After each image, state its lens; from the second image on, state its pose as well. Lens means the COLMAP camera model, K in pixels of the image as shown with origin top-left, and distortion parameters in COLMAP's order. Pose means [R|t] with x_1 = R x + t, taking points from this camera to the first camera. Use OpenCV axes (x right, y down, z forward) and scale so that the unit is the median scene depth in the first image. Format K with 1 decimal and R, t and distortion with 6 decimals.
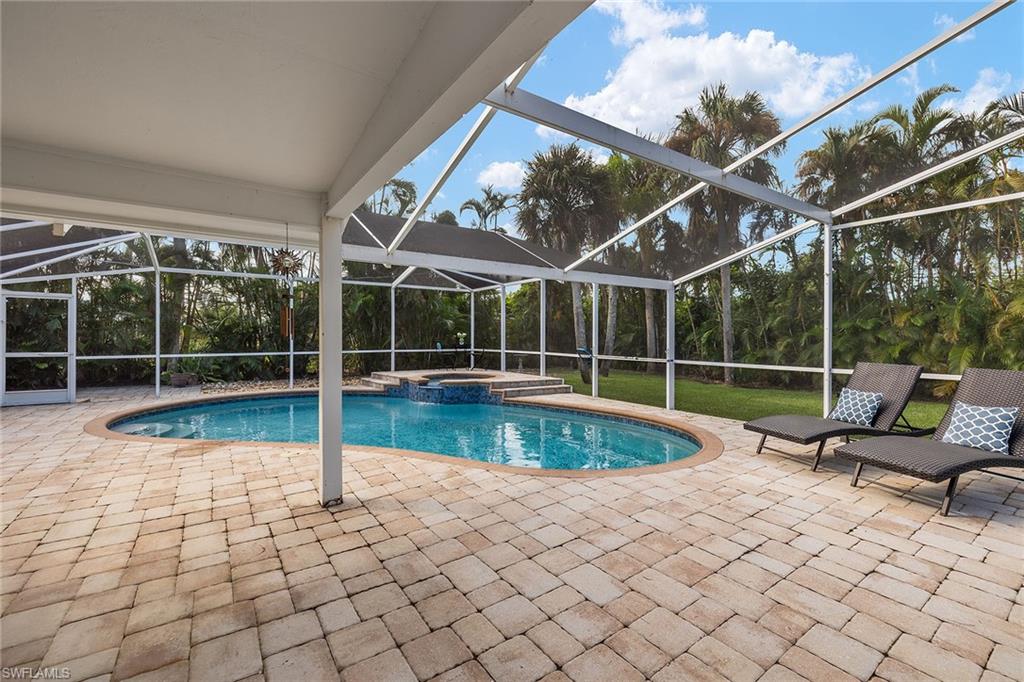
lens RADIAL K [[436.4, 0, 508.2], [0, 436.4, 338.1], [0, 0, 1]] dist [0.001531, -0.000710]
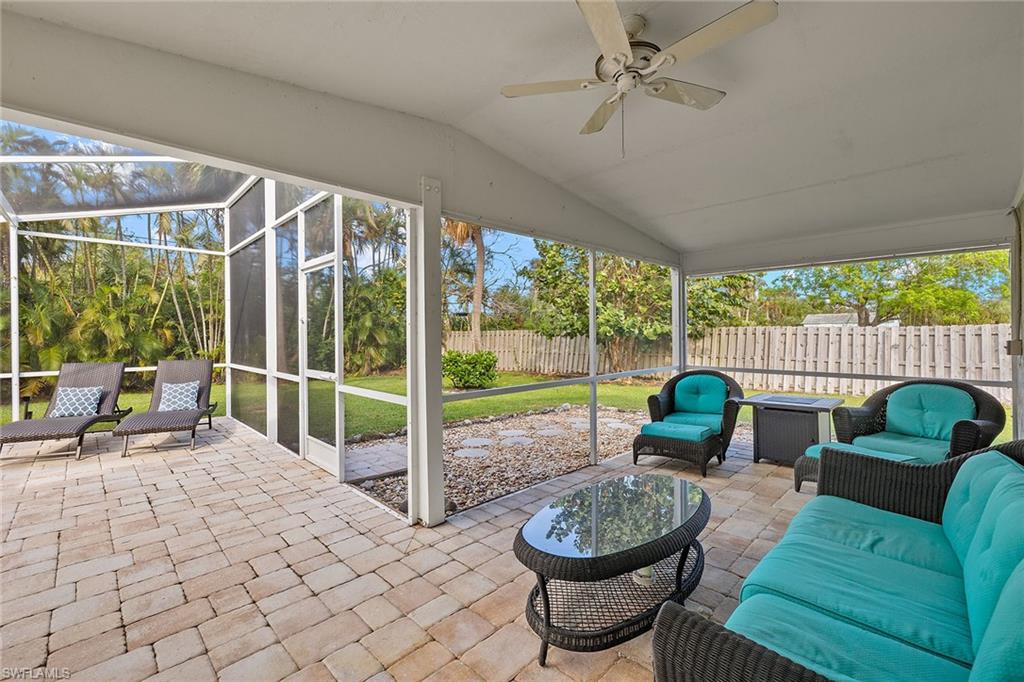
lens RADIAL K [[436.4, 0, 512.0], [0, 436.4, 343.2], [0, 0, 1]] dist [0.001531, -0.000710]
pose [[-0.177885, -0.025810, 0.983713, -0.921845], [0.005967, 0.999609, 0.027307, -0.038757], [-0.984033, 0.010728, -0.177661, 0.109706]]
